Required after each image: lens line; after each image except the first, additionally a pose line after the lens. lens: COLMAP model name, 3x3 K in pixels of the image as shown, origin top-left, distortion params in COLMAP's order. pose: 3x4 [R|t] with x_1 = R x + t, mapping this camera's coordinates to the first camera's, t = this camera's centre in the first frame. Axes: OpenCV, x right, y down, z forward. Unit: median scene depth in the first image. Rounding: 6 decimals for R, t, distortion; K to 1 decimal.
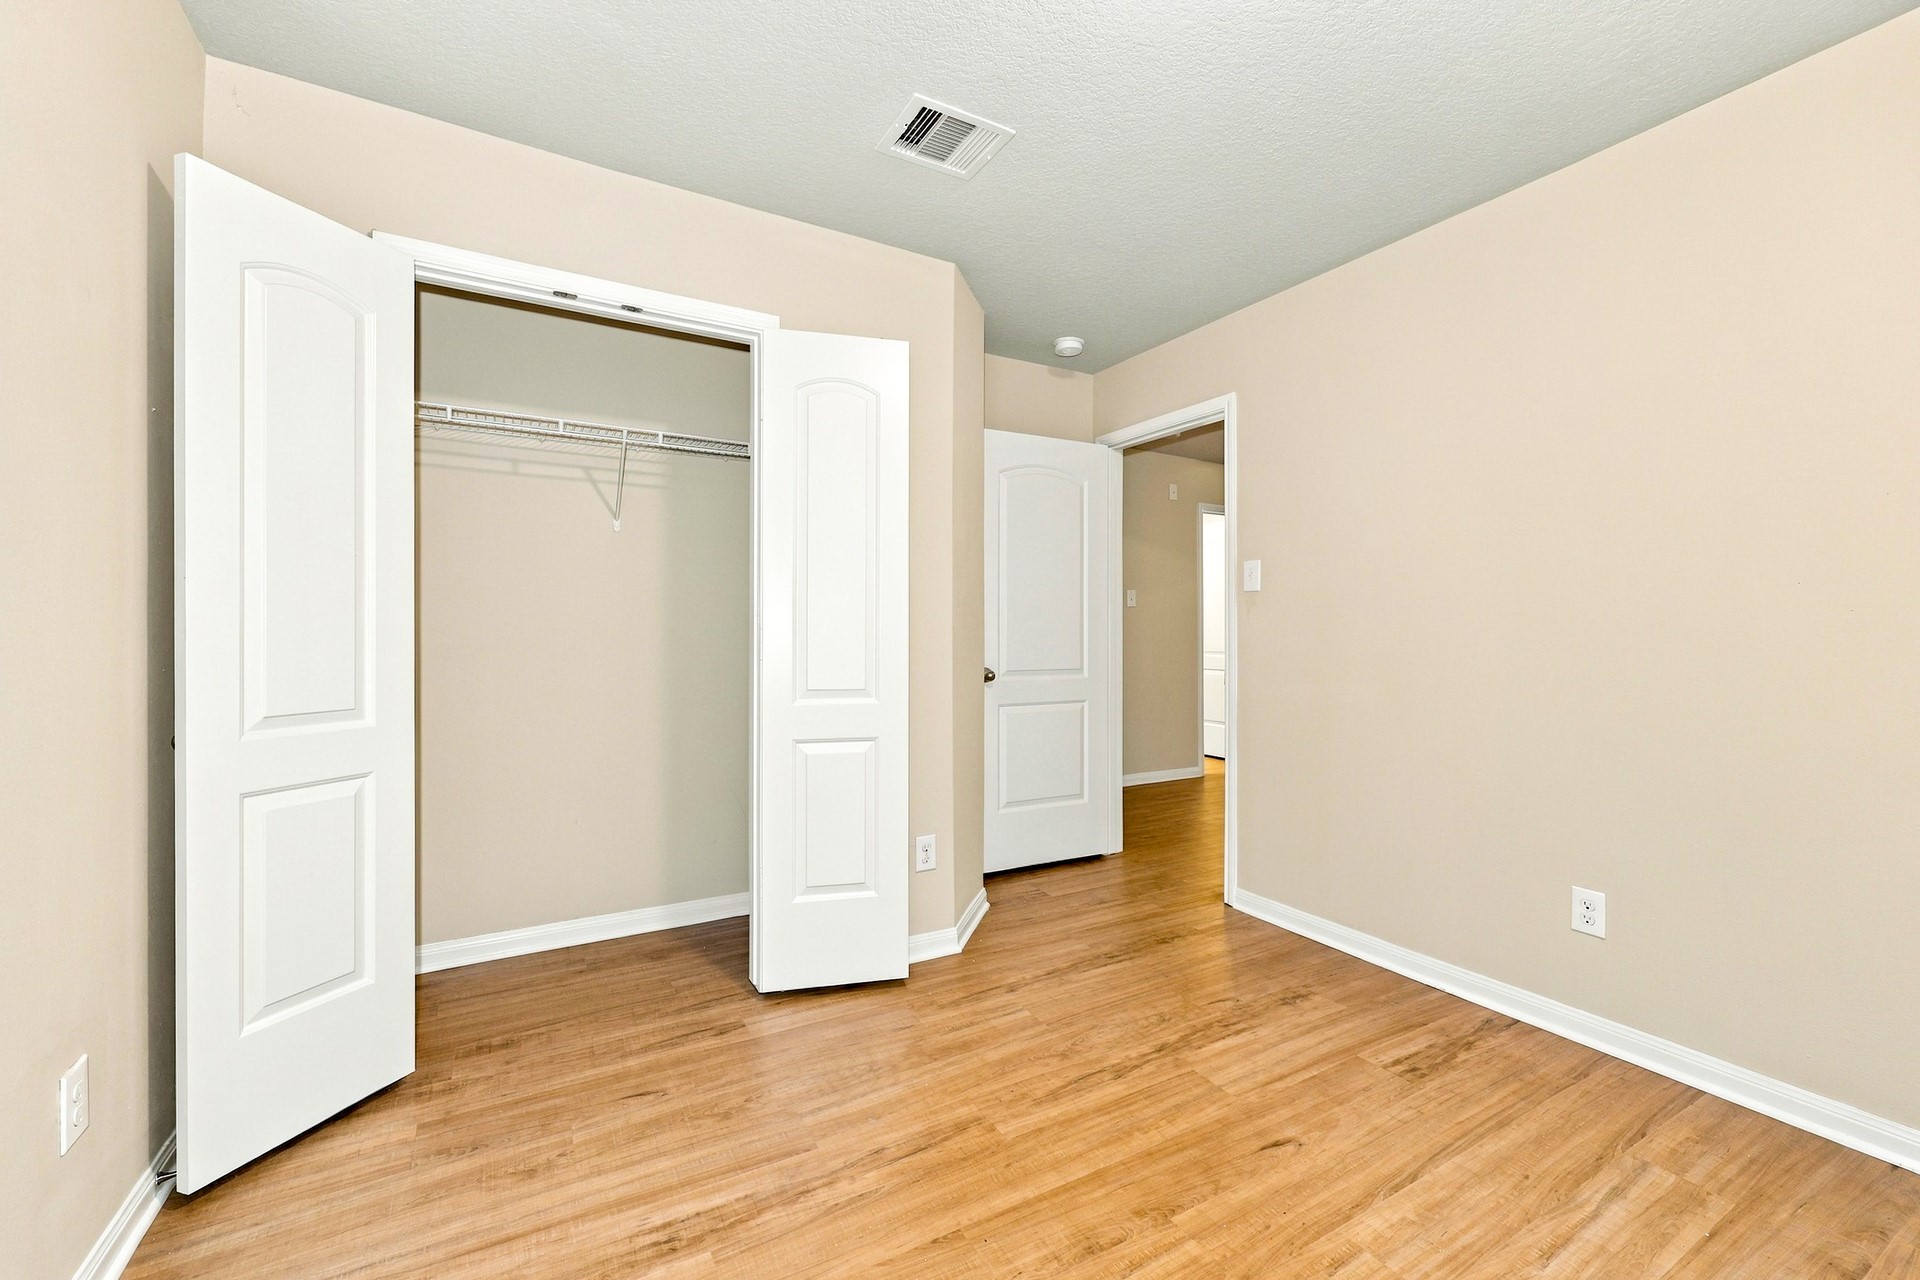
lens RADIAL K [[784.7, 0, 962.4], [0, 784.7, 645.2], [0, 0, 1]] dist [0.000978, 0.000324]
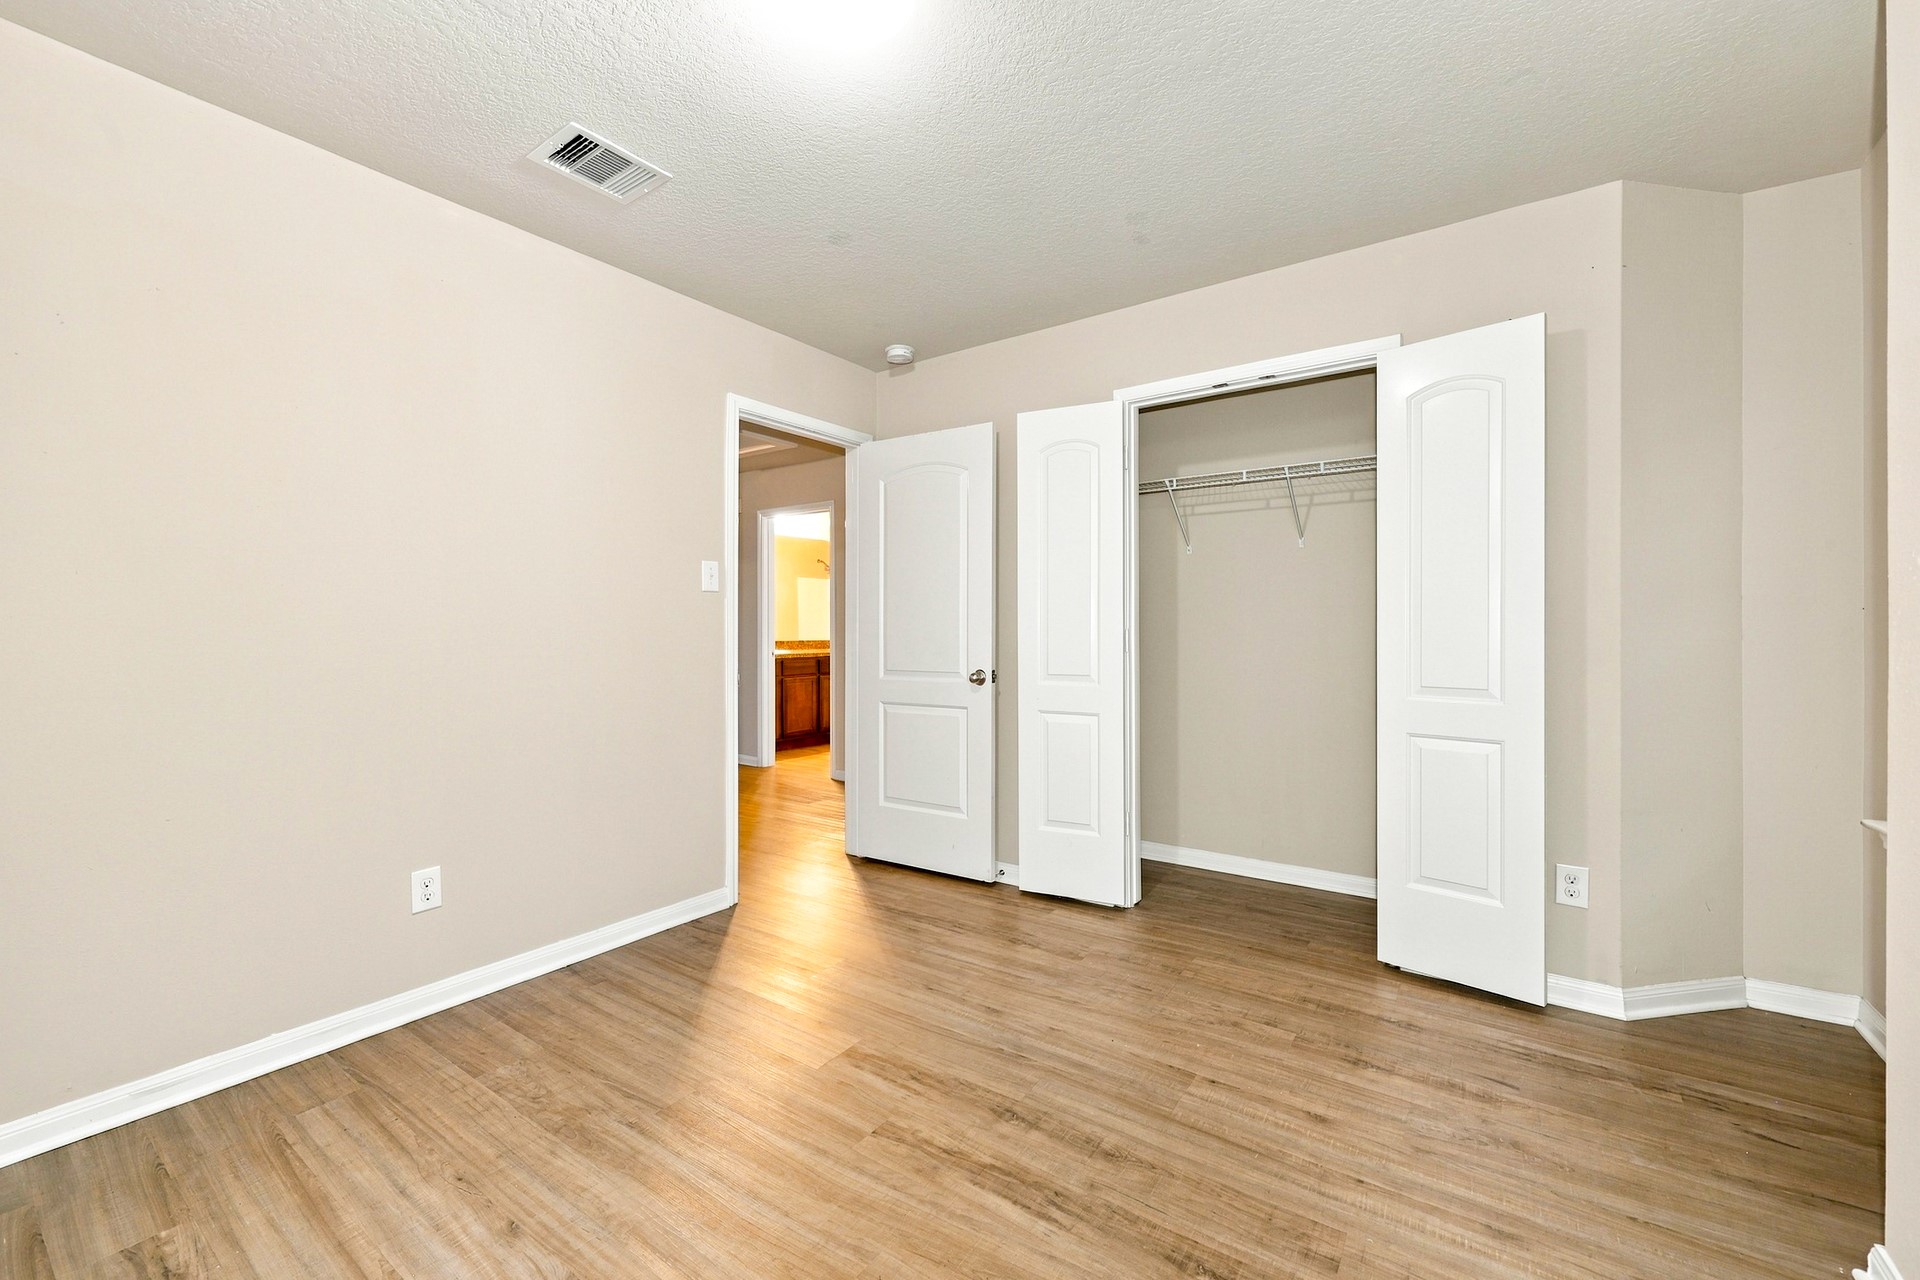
lens RADIAL K [[784.7, 0, 960.5], [0, 784.7, 633.3], [0, 0, 1]] dist [0.000978, 0.000324]
pose [[0.405973, -0.000569, -0.913885, 0.486655], [-0.019114, 0.999776, -0.009114, 0.008658], [0.913685, 0.021168, 0.405871, 0.030570]]
